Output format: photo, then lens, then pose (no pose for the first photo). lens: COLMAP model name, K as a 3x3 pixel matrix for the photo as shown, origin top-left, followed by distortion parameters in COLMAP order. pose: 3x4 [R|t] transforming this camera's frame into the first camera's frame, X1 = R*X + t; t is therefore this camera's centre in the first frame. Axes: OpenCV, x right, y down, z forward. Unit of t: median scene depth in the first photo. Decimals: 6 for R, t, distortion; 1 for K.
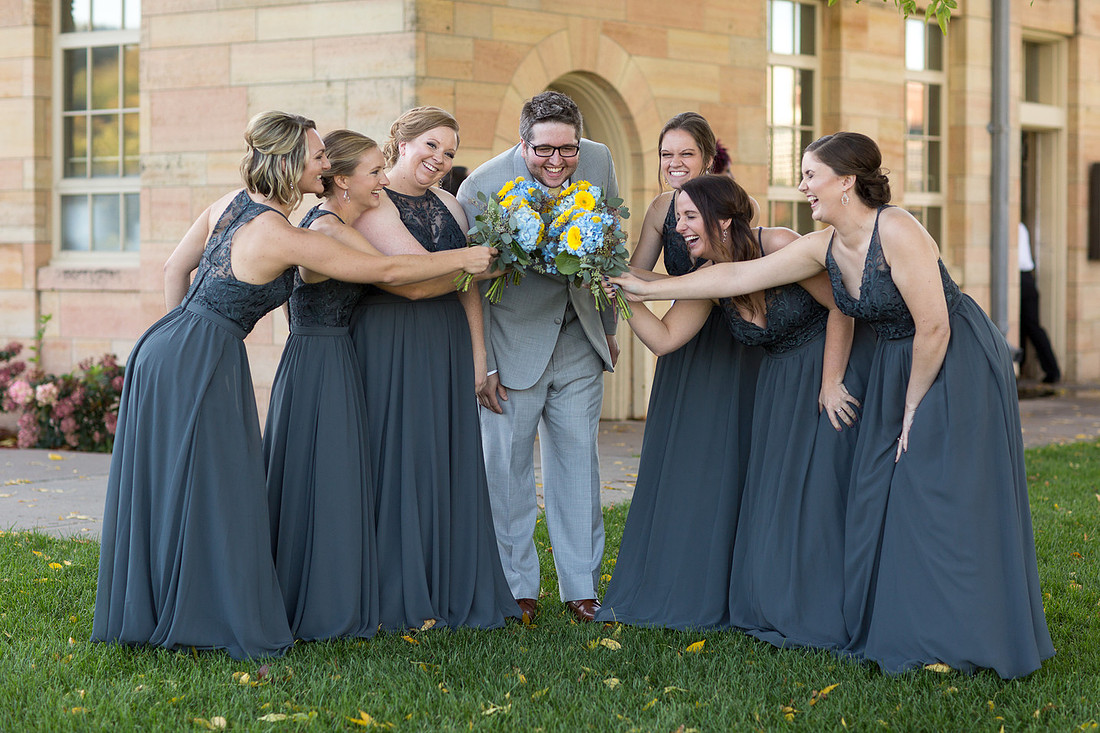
lens RADIAL K [[2729.6, 0, 552.8], [0, 2729.6, 365.0], [0, 0, 1]] dist [-0.059765, 0.000000]
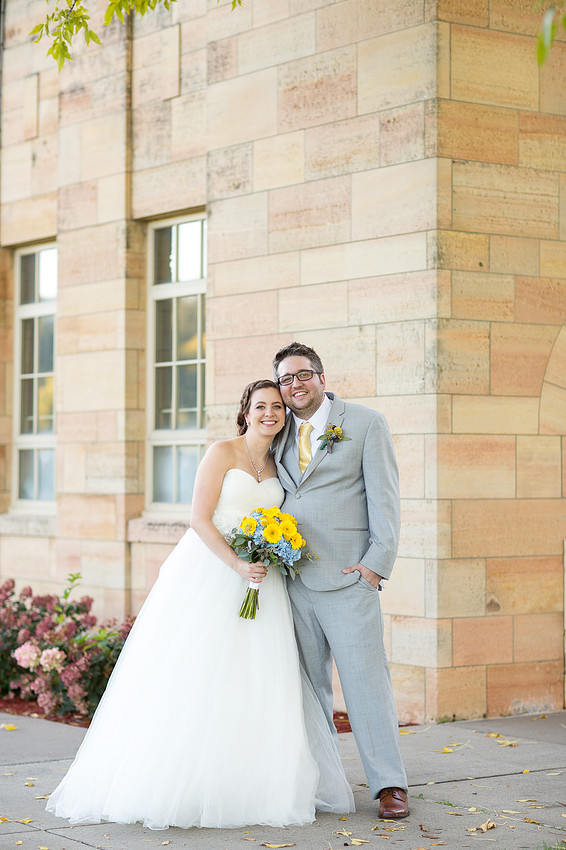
lens RADIAL K [[2109.2, 0, 288.4], [0, 2109.2, 424.7], [0, 0, 1]] dist [-0.059765, 0.000000]
pose [[0.946832, -0.007456, -0.321643, 0.120531], [-0.012992, 0.998030, -0.061381, -0.024860], [0.321467, 0.062296, 0.944869, 0.301652]]
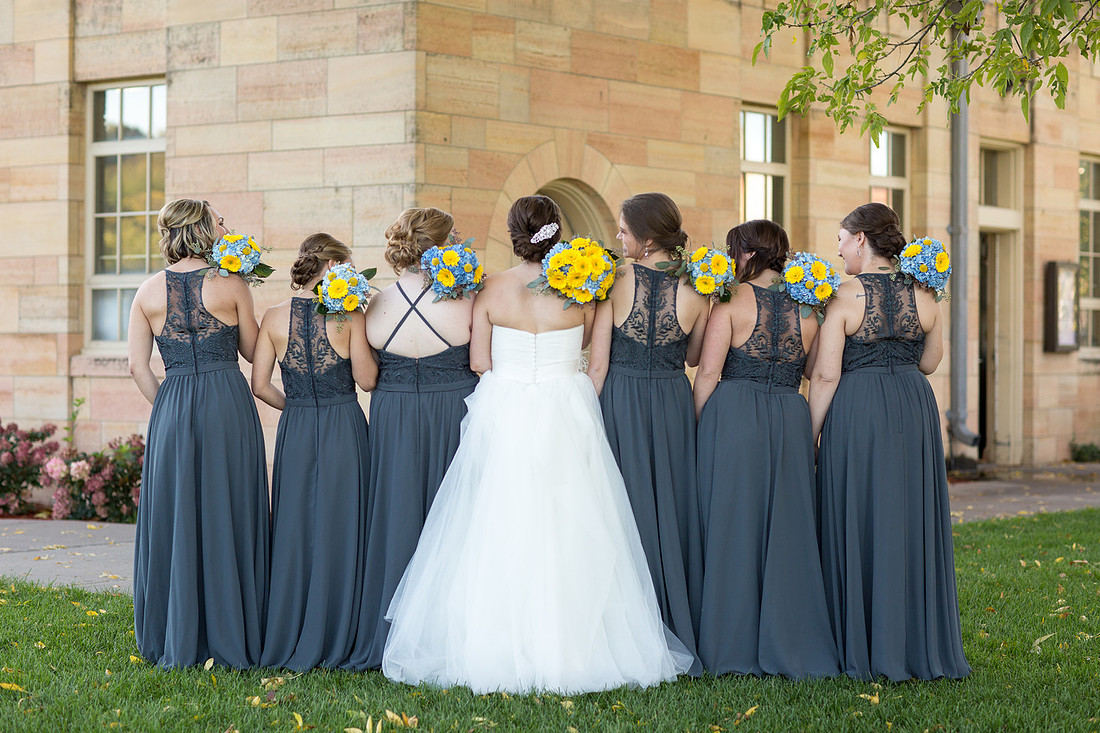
lens RADIAL K [[2729.6, 0, 549.3], [0, 2729.6, 367.0], [0, 0, 1]] dist [-0.059765, 0.000000]
pose [[0.999968, 0.002712, -0.007488, 0.011588], [-0.002964, 0.999427, -0.033727, 0.005212], [0.007393, 0.033748, 0.999403, -0.094711]]
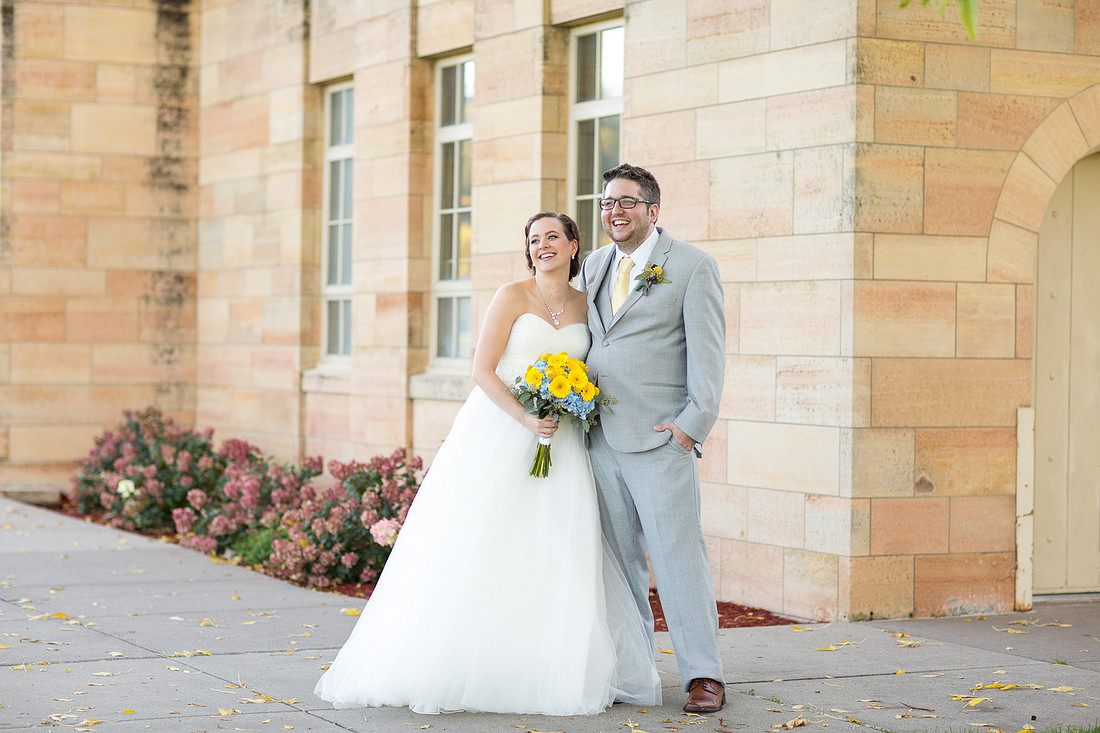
lens RADIAL K [[2729.6, 0, 553.3], [0, 2729.6, 326.5], [0, 0, 1]] dist [-0.059765, 0.000000]
pose [[0.883092, 0.007344, -0.469142, 0.220177], [-0.029879, 0.998728, -0.040608, -0.019126], [0.468247, 0.049878, 0.882189, 0.267877]]
